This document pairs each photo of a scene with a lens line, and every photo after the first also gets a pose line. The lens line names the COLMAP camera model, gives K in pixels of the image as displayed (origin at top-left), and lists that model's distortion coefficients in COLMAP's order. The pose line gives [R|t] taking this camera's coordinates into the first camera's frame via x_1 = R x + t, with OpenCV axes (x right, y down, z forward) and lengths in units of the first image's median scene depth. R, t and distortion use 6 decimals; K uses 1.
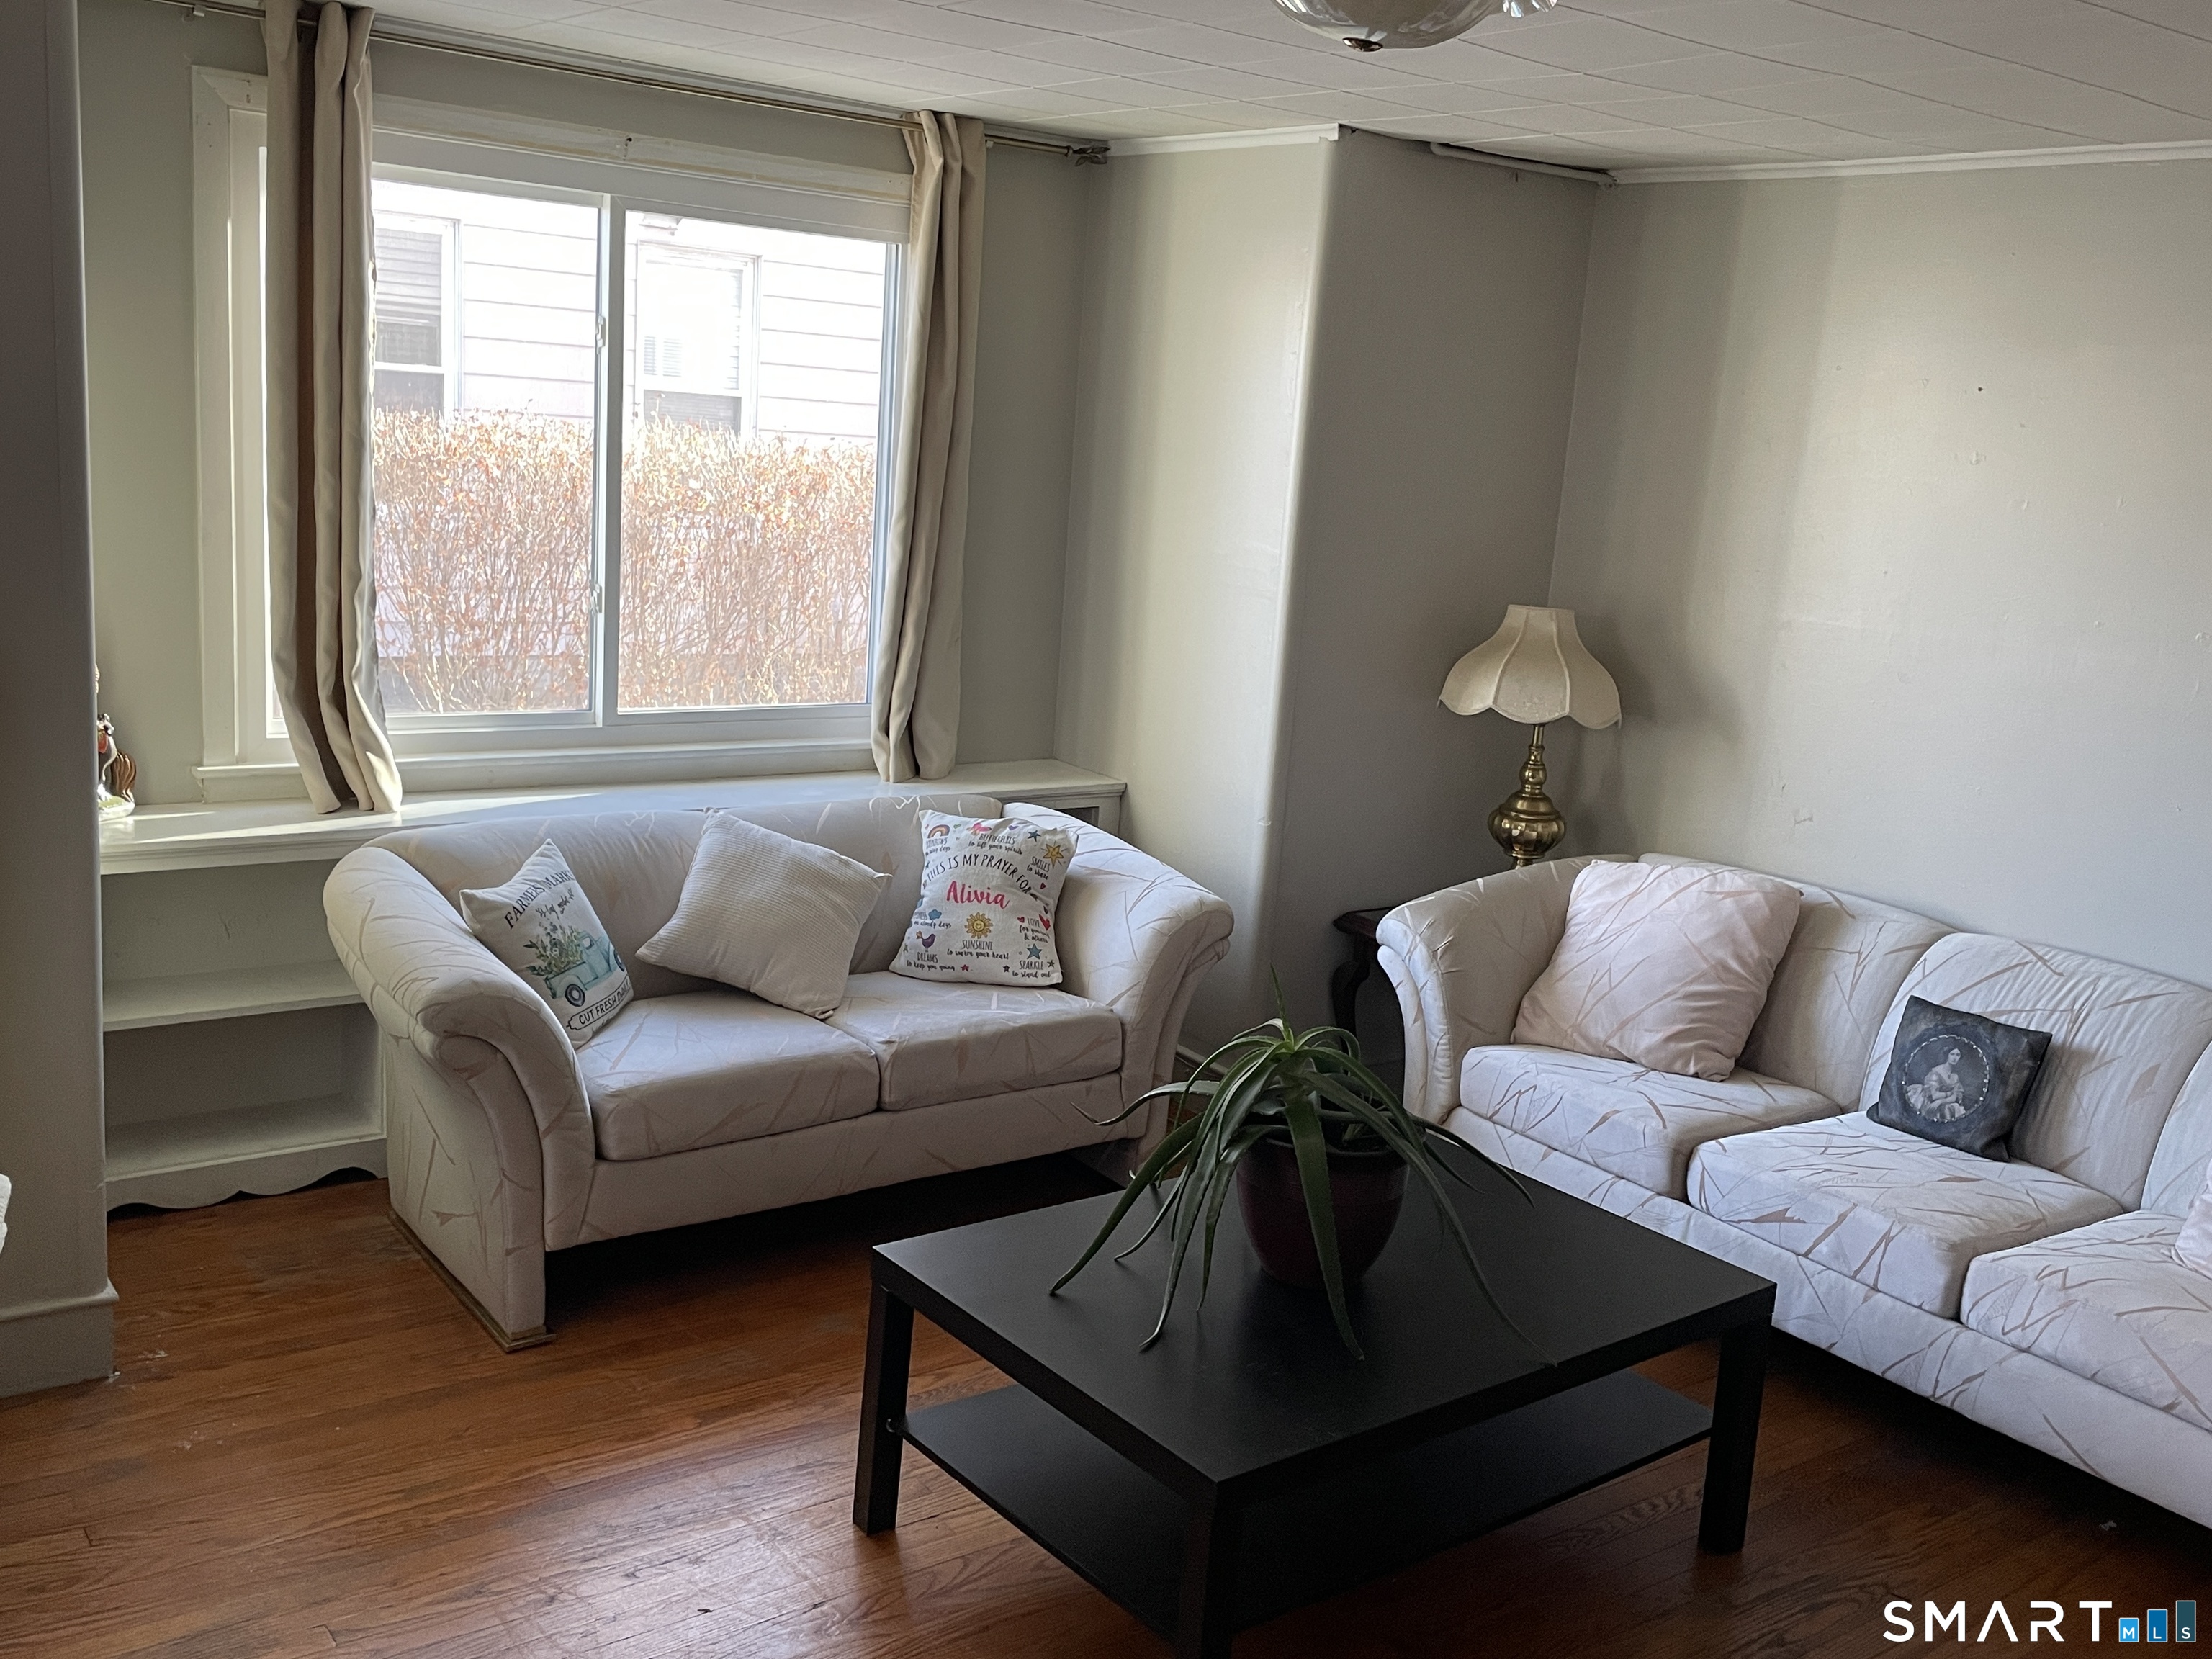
lens RADIAL K [[2039.4, 0, 1106.0], [0, 2039.4, 829.5], [0, 0, 1]] dist [0.007440, 0.001527]
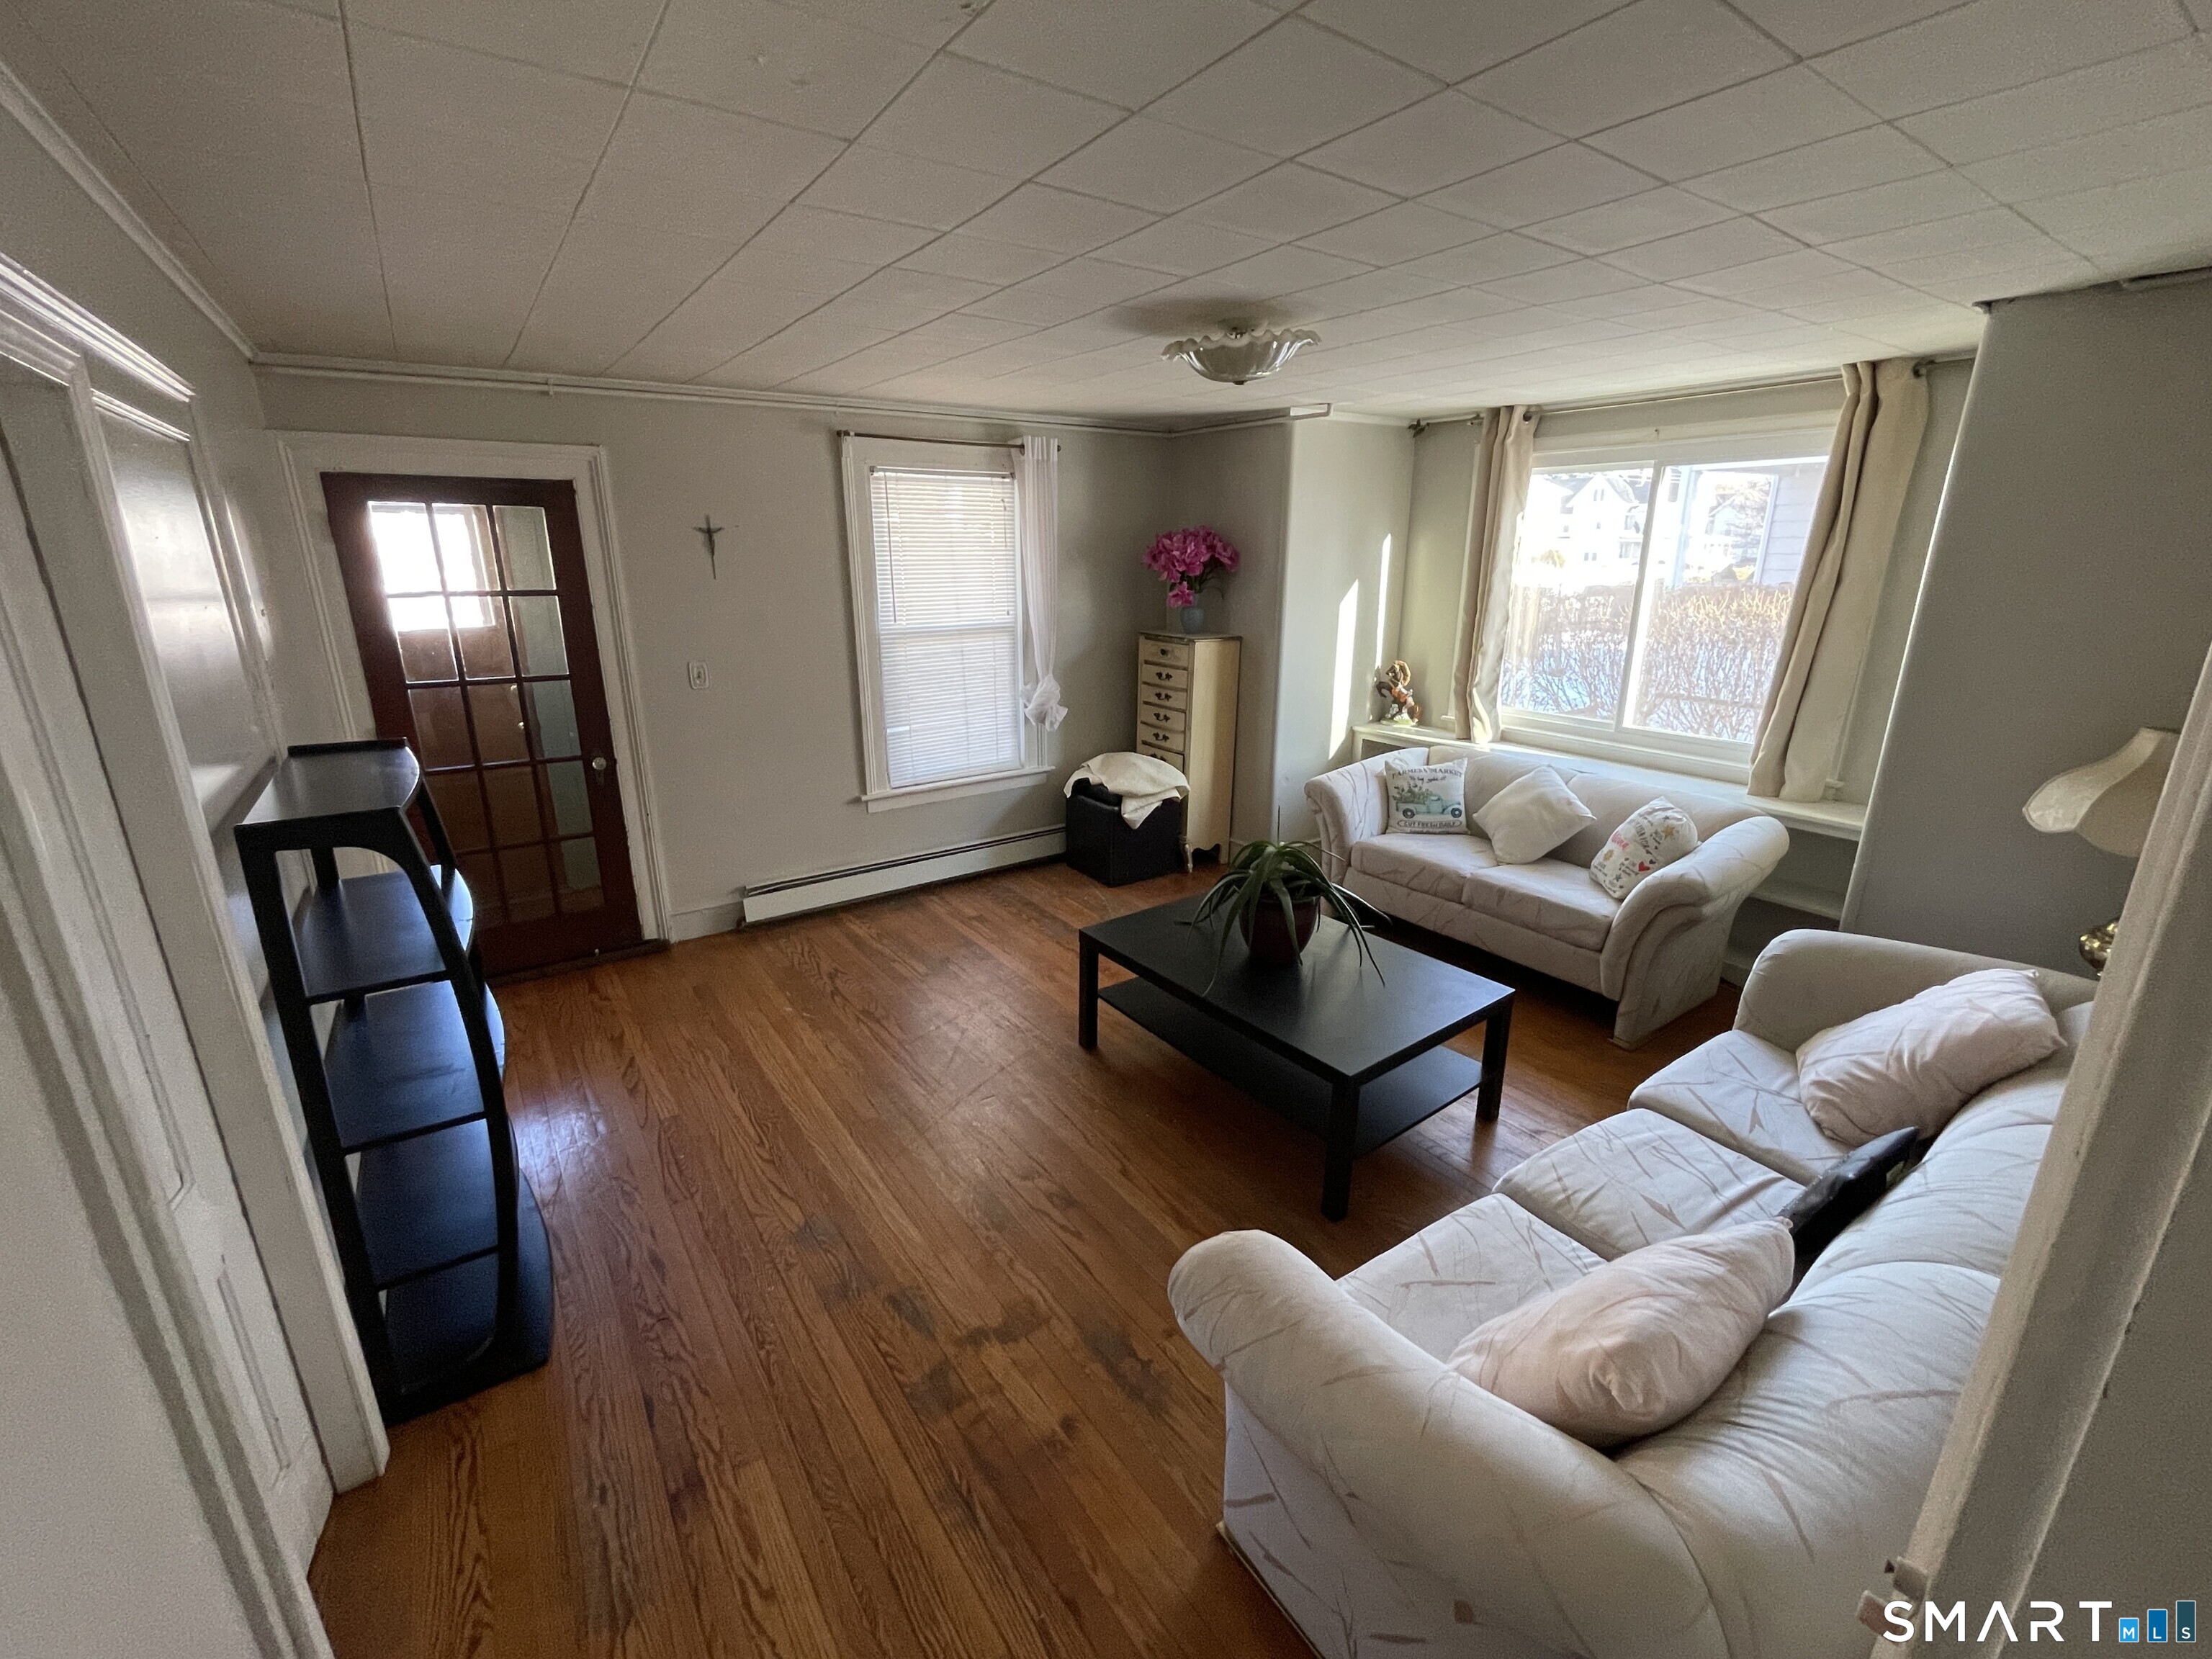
lens RADIAL K [[944.2, 0, 1106.0], [0, 944.2, 829.5], [0, 0, 1]] dist [-0.000438, 0.000031]
pose [[-0.031792, 0.220212, -0.974934, 0.766897], [-0.205835, 0.953076, 0.221987, -0.068411], [0.978070, 0.207733, 0.015027, 0.566980]]
